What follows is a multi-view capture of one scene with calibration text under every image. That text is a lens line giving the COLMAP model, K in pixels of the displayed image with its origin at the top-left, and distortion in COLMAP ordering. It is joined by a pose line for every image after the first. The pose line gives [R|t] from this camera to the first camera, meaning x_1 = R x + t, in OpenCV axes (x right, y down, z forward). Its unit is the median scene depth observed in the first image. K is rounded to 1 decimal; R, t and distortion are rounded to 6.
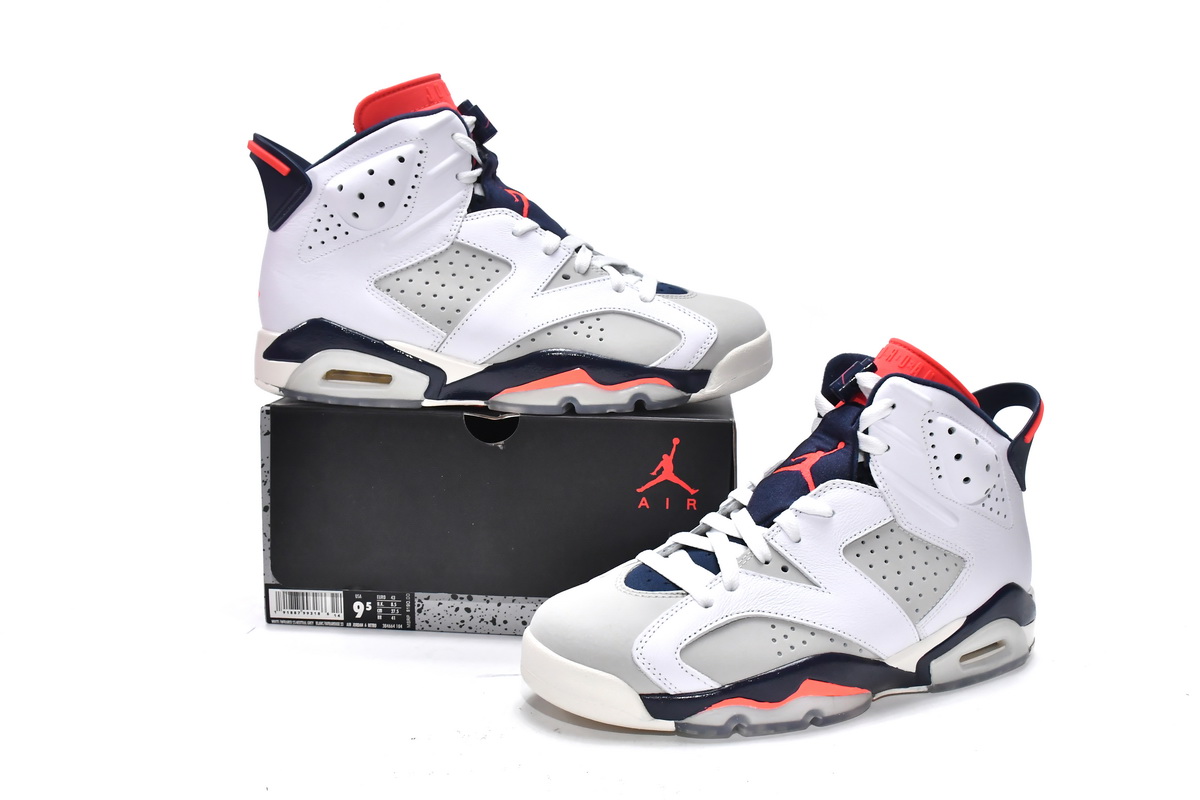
lens RADIAL K [[1214.7, 0, 607.1], [0, 1214.7, 400.7], [0, 0, 1]] dist [0.018450, 0.000000]
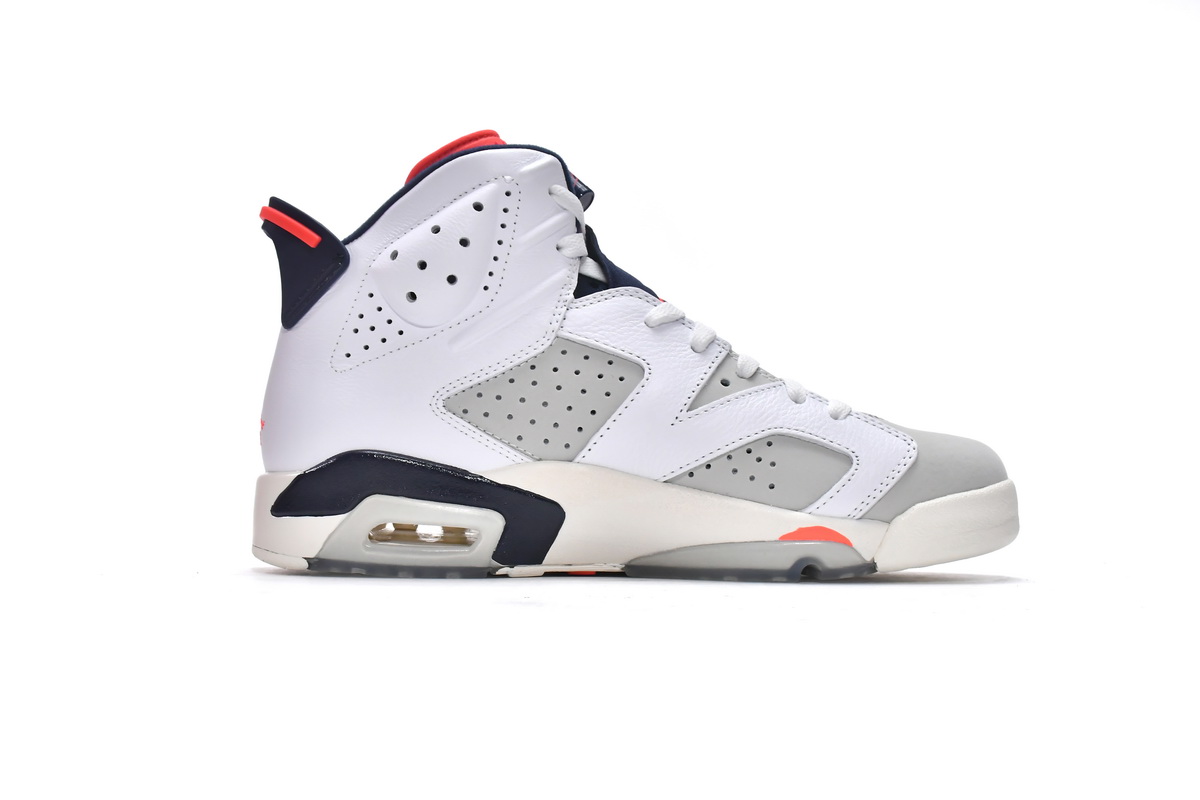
lens RADIAL K [[1582.2, 0, 602.3], [0, 1582.2, 399.2], [0, 0, 1]] dist [-0.393180, 0.000000]
pose [[0.994759, -0.053625, -0.087057, -0.028257], [0.044100, 0.993187, -0.107868, -0.002201], [0.092248, 0.103463, 0.990346, 0.146936]]
